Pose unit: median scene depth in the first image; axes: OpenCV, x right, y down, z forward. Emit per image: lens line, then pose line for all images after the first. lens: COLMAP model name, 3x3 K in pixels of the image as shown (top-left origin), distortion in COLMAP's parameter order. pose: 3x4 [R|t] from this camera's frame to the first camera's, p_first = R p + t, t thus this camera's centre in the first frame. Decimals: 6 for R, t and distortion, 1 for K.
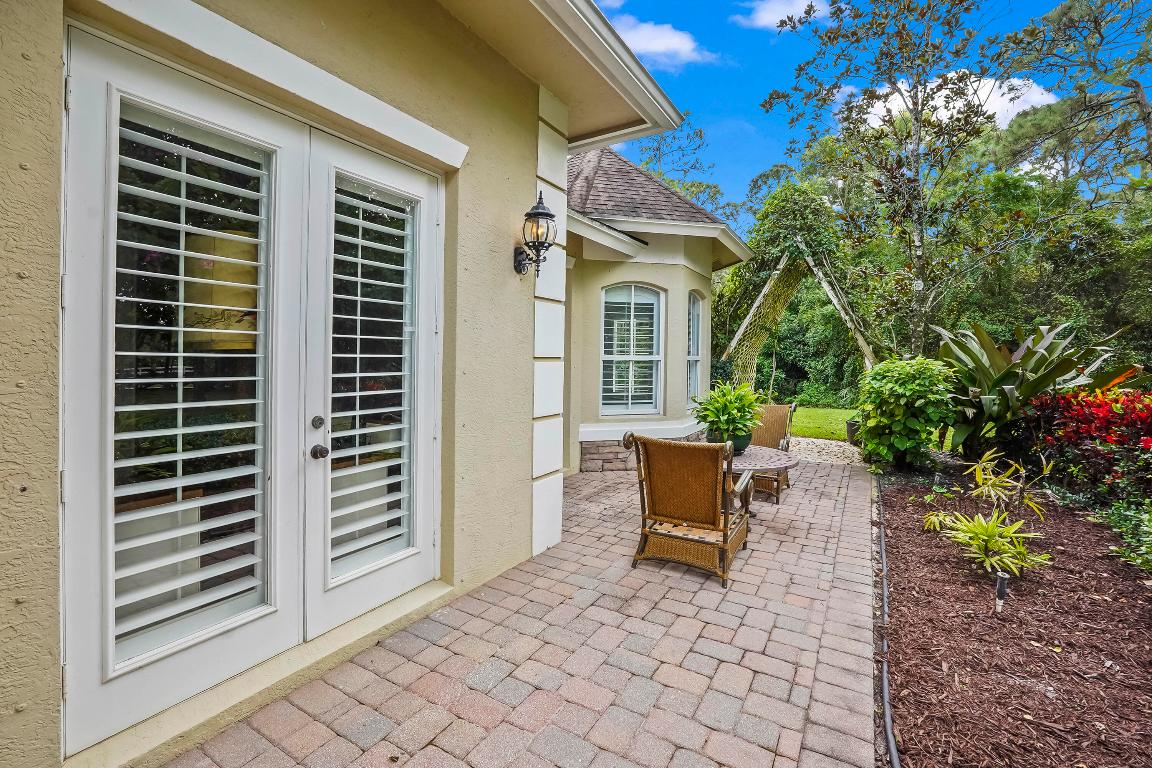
lens RADIAL K [[506.2, 0, 574.5], [0, 506.2, 366.9], [0, 0, 1]] dist [-0.038740, 0.000013]
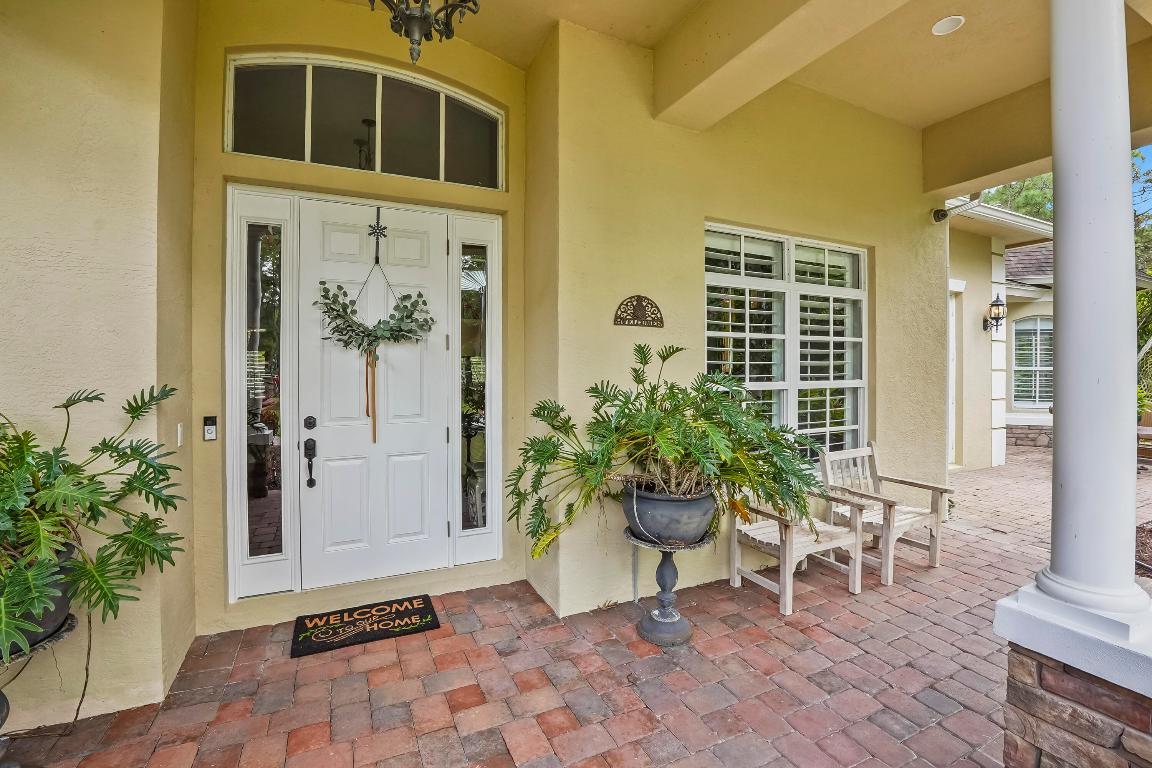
lens RADIAL K [[515.3, 0, 599.9], [0, 515.3, 370.6], [0, 0, 1]] dist [-0.042384, 0.000375]
pose [[0.846725, -0.004635, -0.532010, -0.366505], [-0.001032, 0.999946, -0.010355, 0.004651], [0.532029, 0.009317, 0.846675, -1.679390]]
